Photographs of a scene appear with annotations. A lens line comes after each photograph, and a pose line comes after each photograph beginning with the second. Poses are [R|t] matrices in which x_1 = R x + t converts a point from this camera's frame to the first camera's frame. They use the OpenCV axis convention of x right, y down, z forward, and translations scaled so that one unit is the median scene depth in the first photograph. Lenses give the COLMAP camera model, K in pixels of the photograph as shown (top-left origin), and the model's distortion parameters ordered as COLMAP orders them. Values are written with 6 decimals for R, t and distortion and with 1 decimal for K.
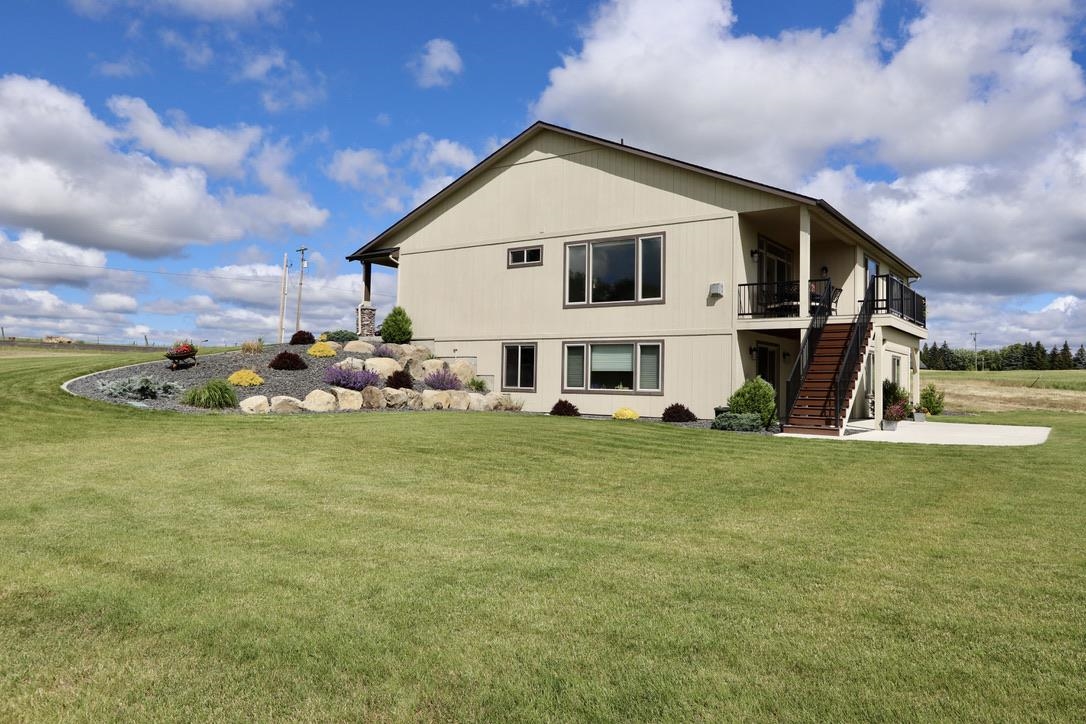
lens RADIAL K [[802.7, 0, 543.0], [0, 802.7, 362.0], [0, 0, 1]] dist [-0.006091, -0.000538]
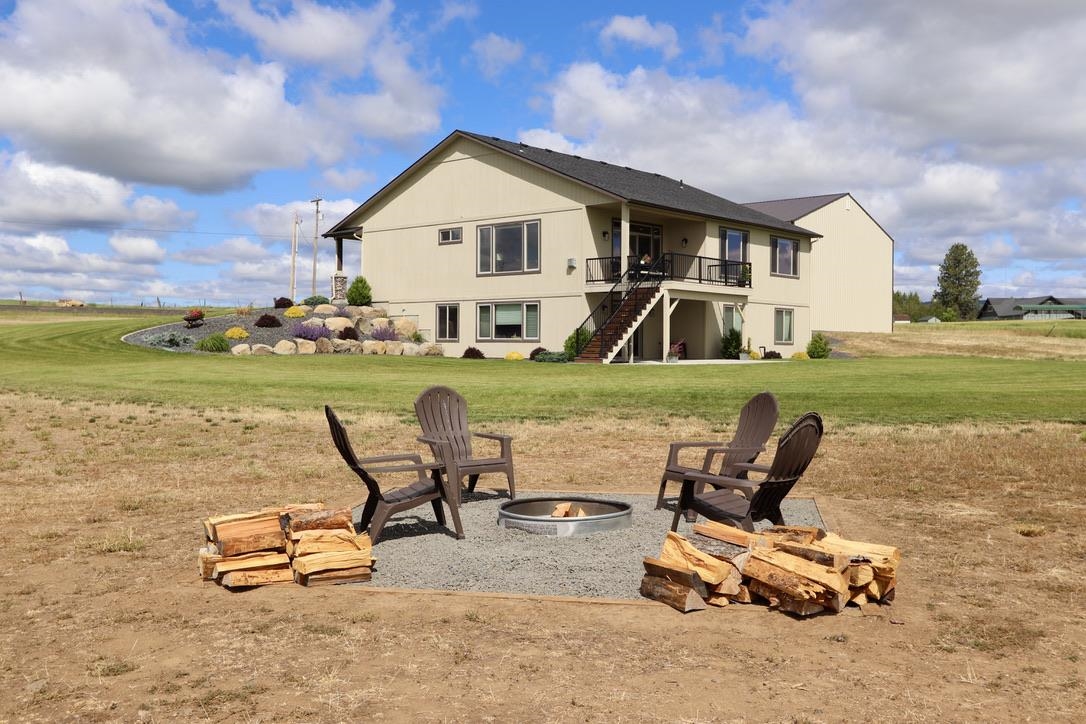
lens RADIAL K [[1073.9, 0, 543.0], [0, 1073.9, 362.0], [0, 0, 1]] dist [0.009787, 0.002216]
pose [[0.993737, -0.012487, -0.111043, 0.336689], [0.016982, 0.999070, 0.039623, 0.003924], [0.110445, -0.041260, 0.993025, -0.744083]]
